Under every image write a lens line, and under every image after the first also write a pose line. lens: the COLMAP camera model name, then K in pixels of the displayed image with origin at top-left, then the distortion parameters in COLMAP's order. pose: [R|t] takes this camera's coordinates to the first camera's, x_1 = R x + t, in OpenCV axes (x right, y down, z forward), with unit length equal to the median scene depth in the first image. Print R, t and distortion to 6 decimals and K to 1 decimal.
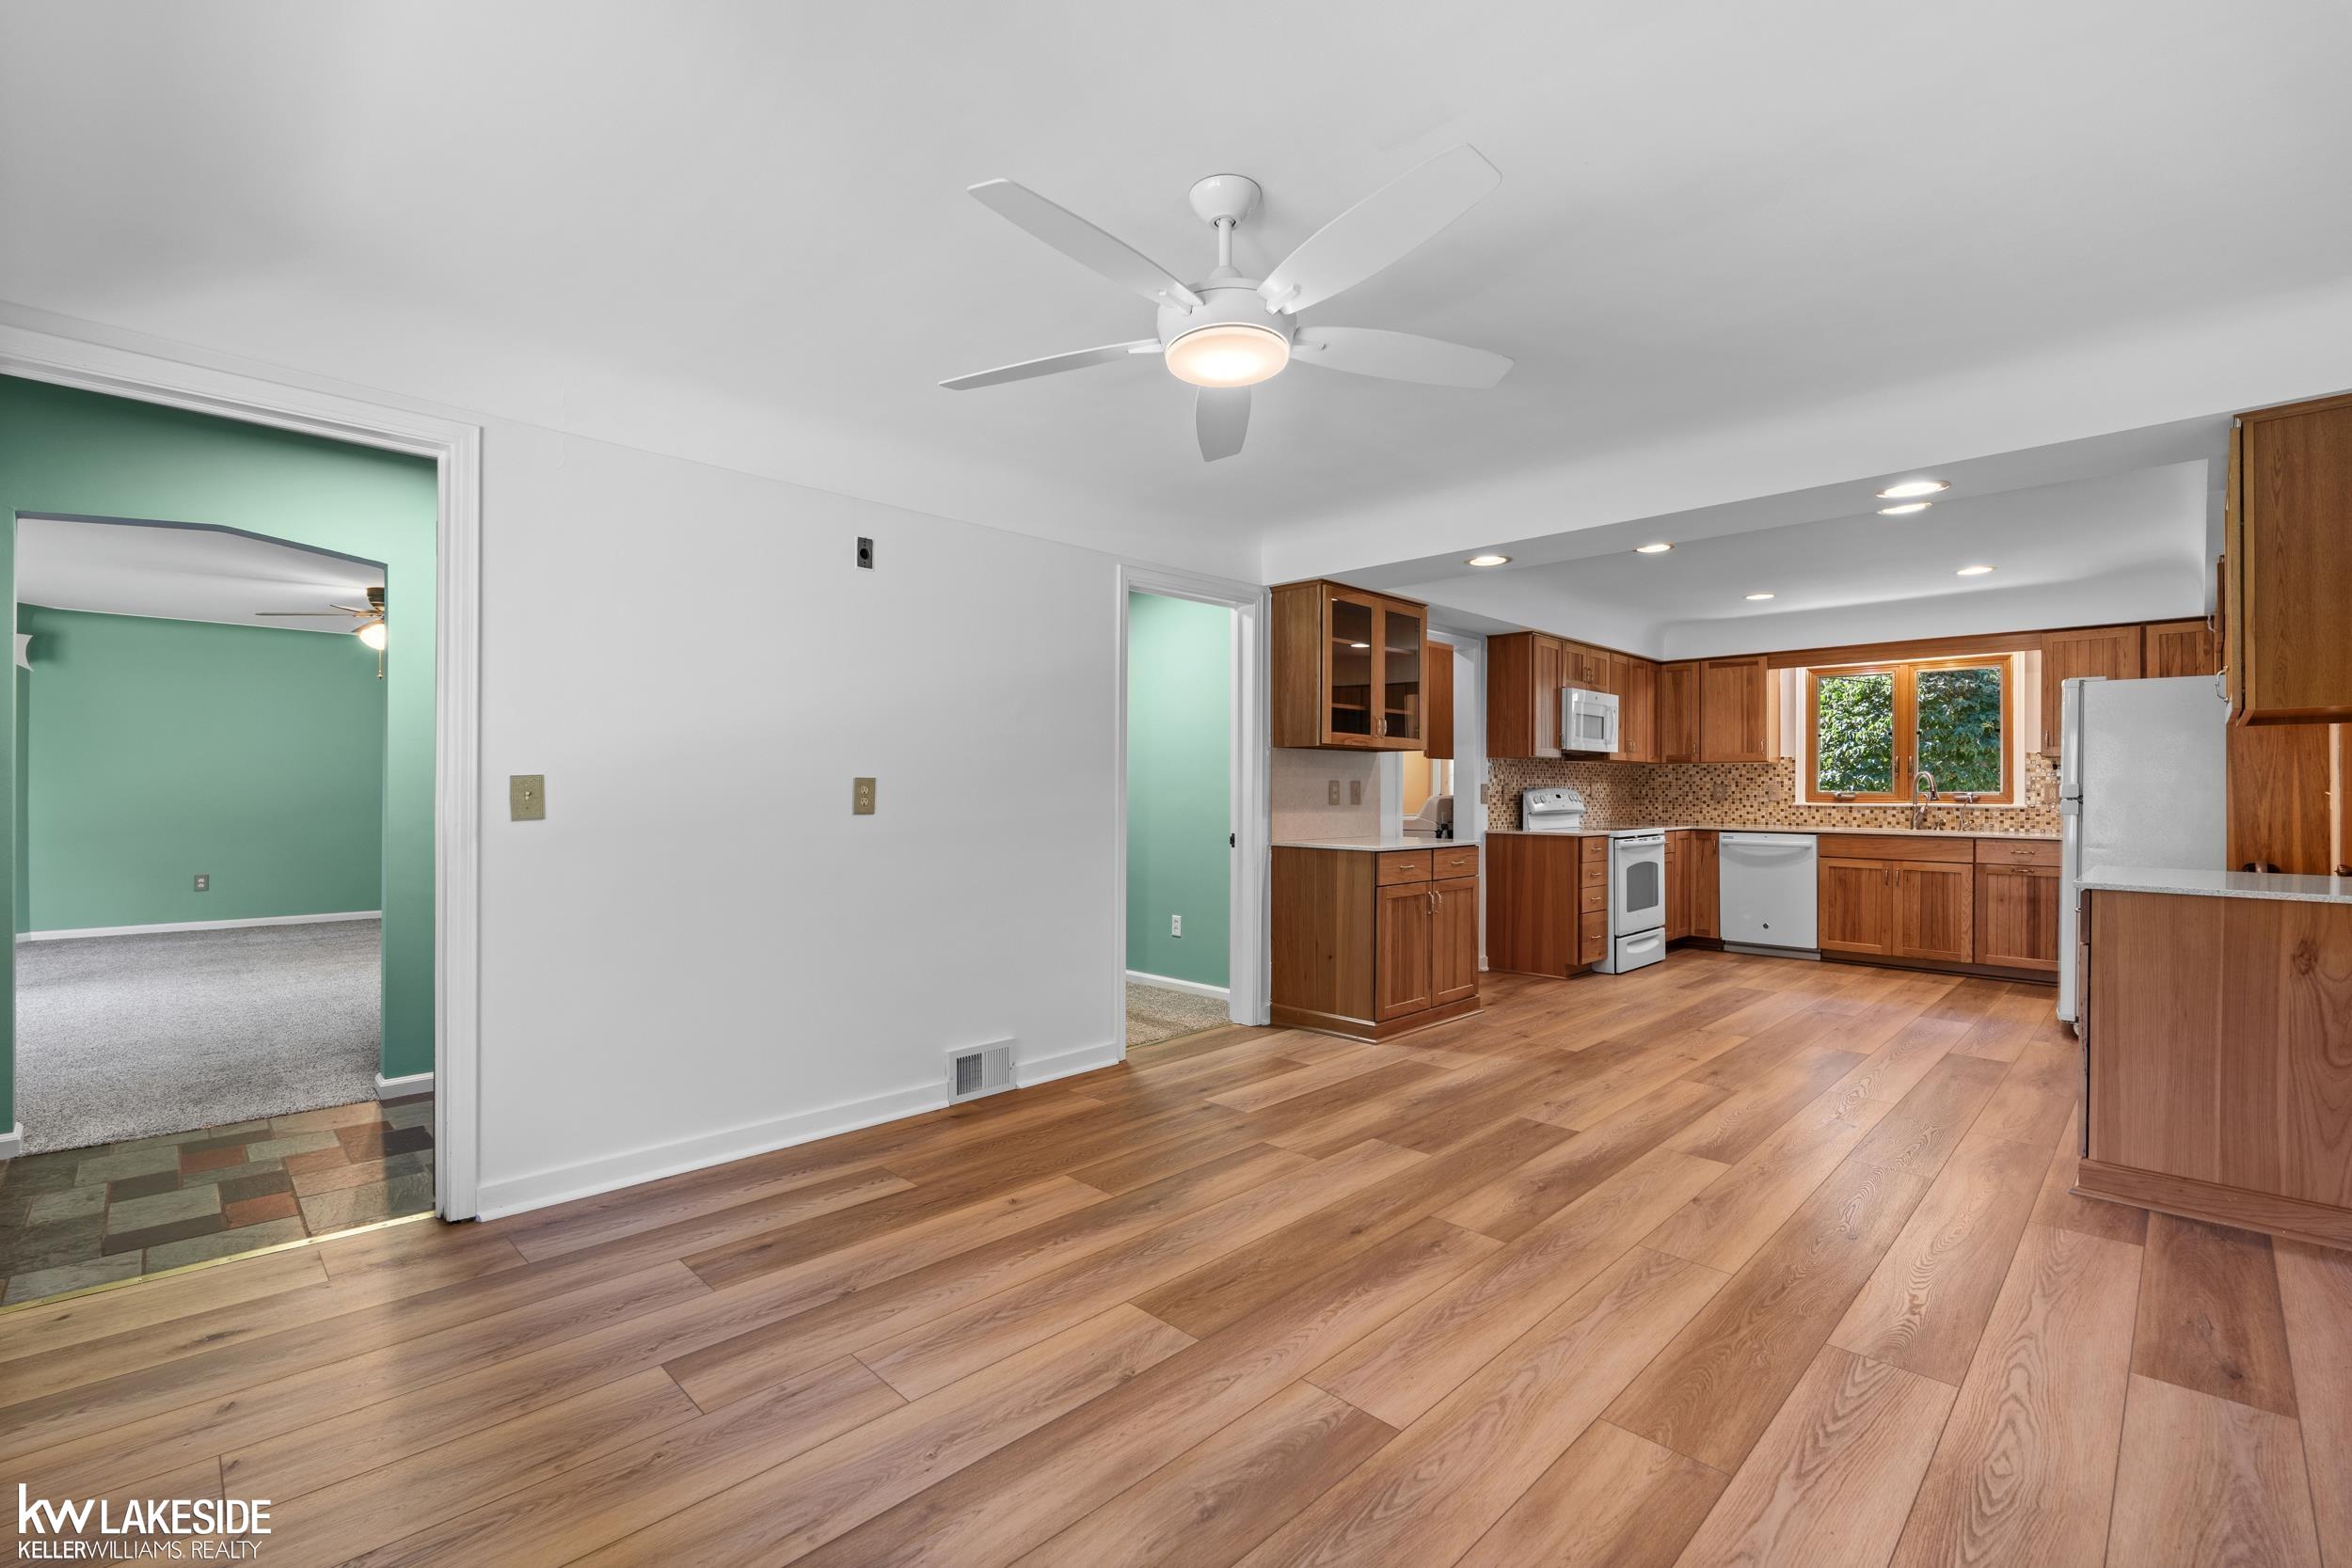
lens RADIAL K [[1028.6, 0, 1178.4], [0, 1028.6, 793.7], [0, 0, 1]] dist [-0.001894, -0.000154]
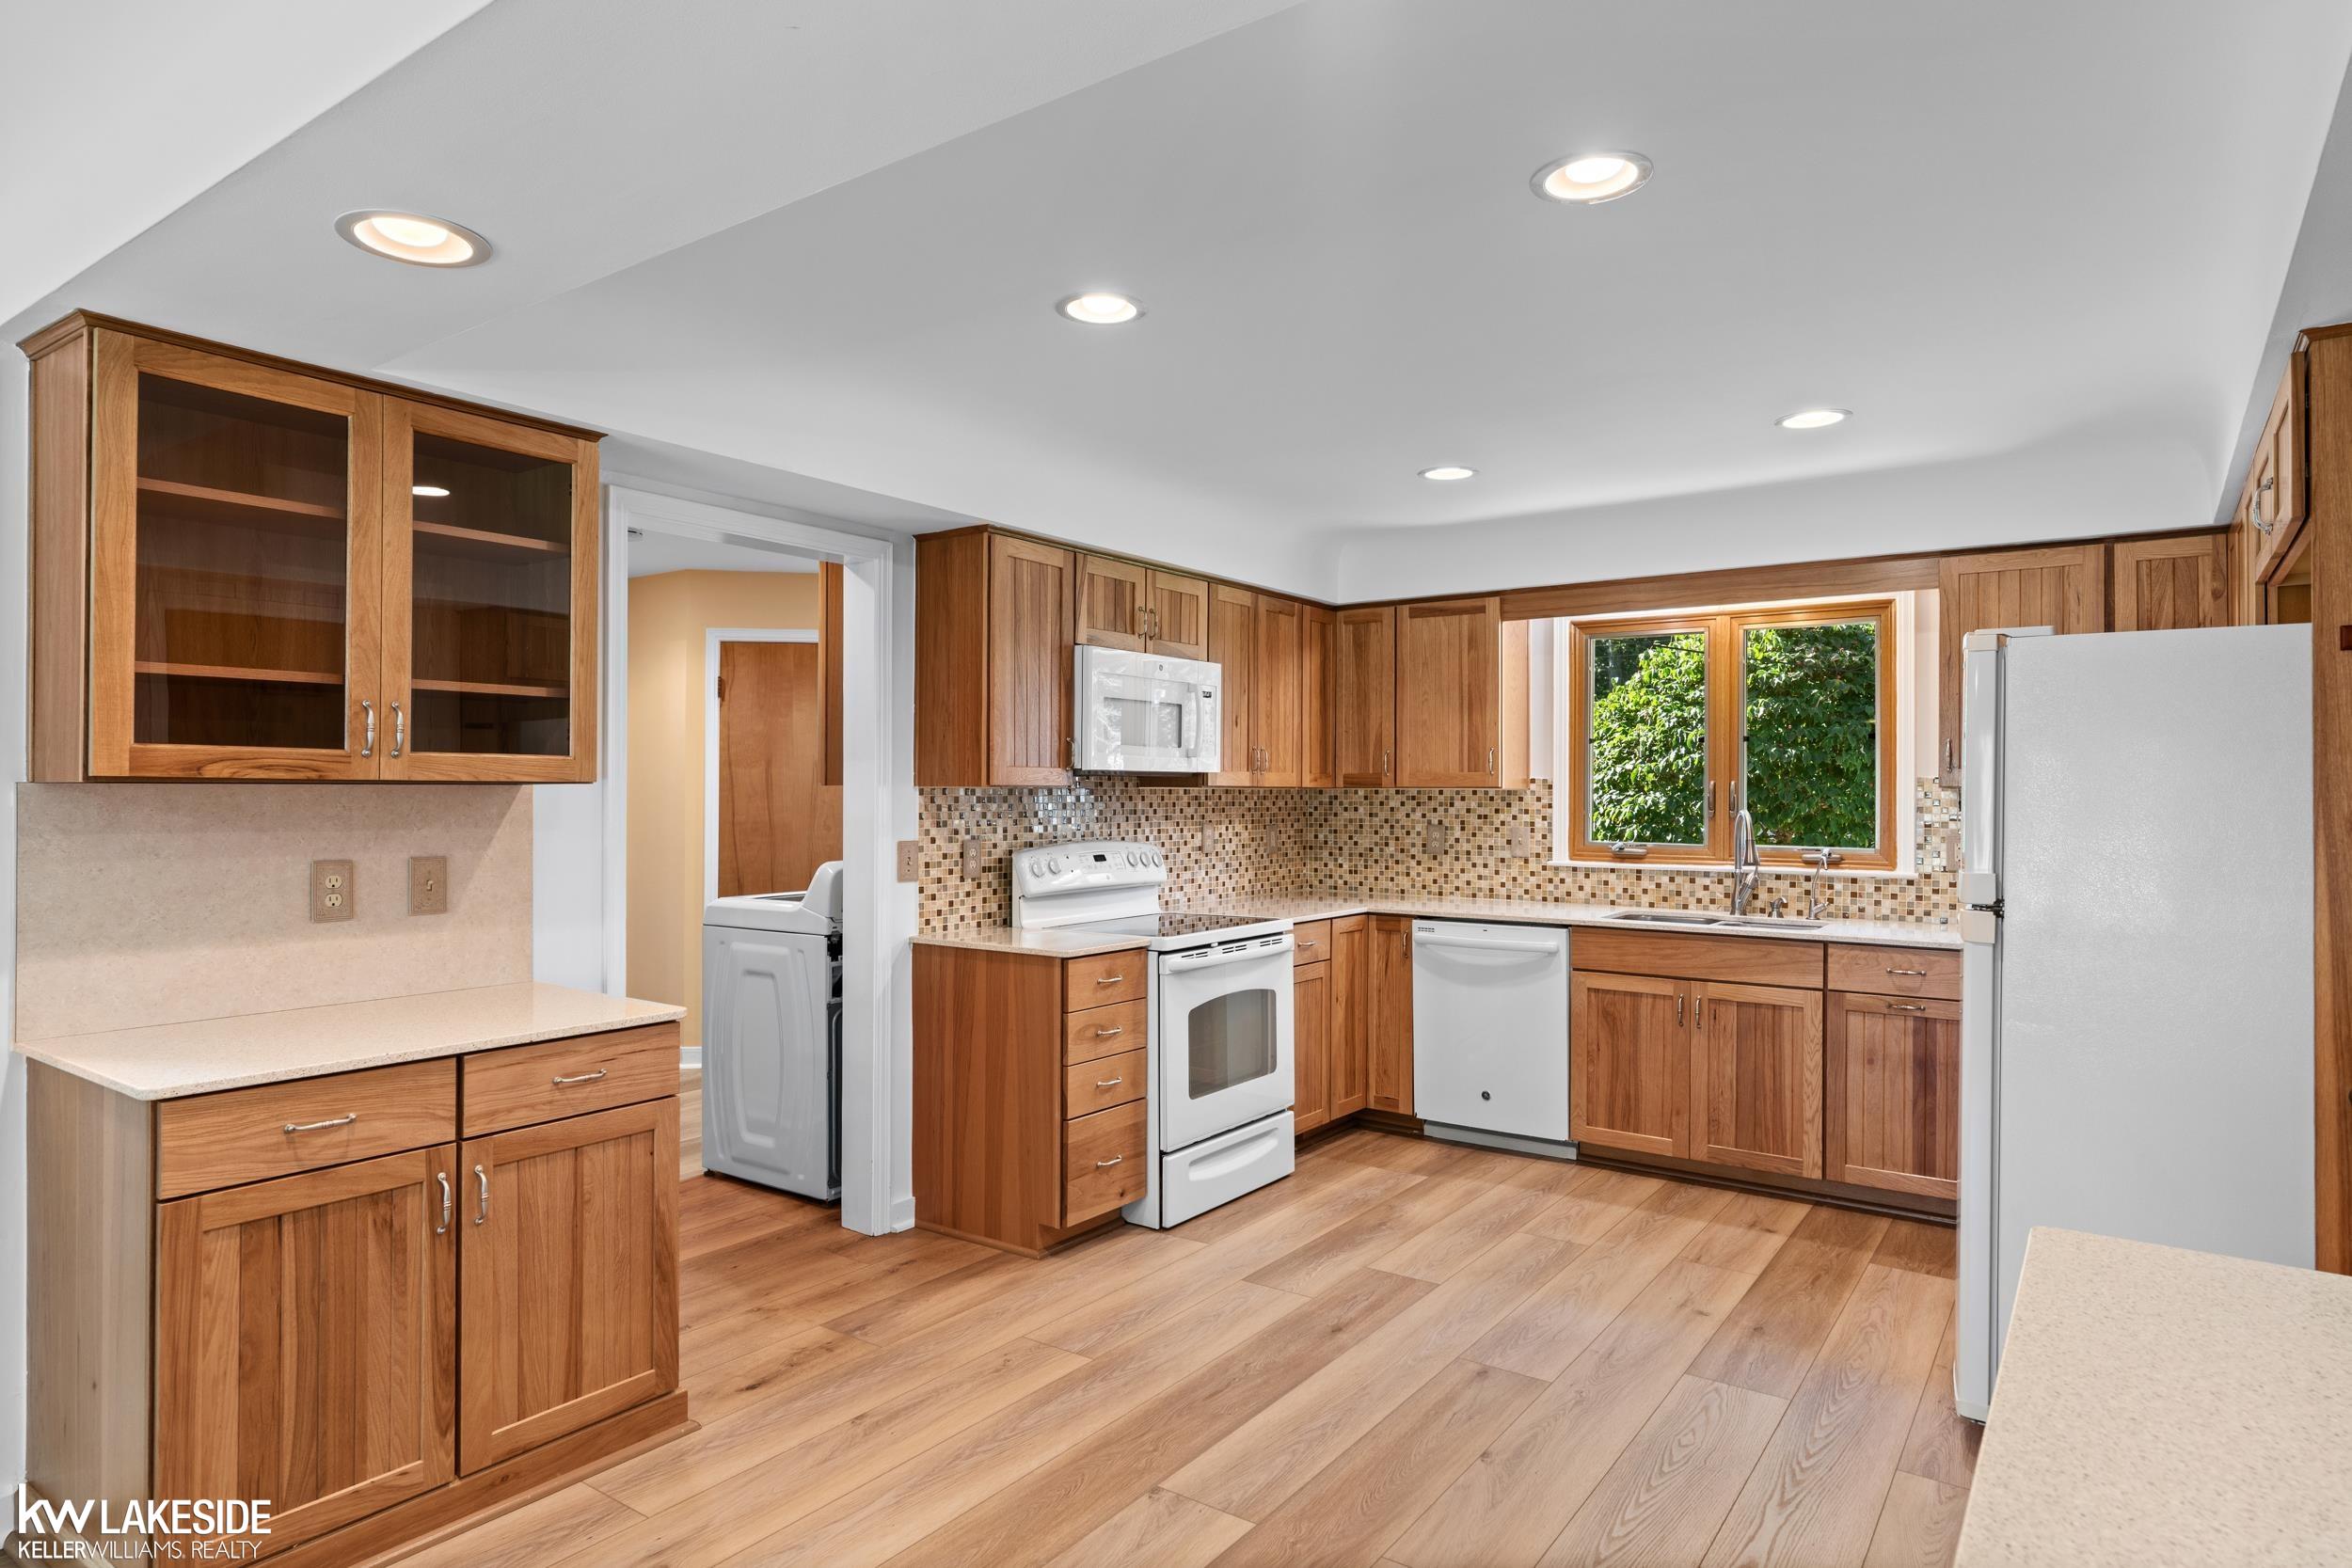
lens RADIAL K [[1336.2, 0, 1178.2], [0, 1336.2, 796.4], [0, 0, 1]] dist [0.003140, 0.001404]
pose [[0.986812, -0.000968, 0.161868, 0.313134], [0.000961, 1.000000, 0.000124, -0.029592], [-0.161868, 0.000033, 0.986812, 0.350925]]
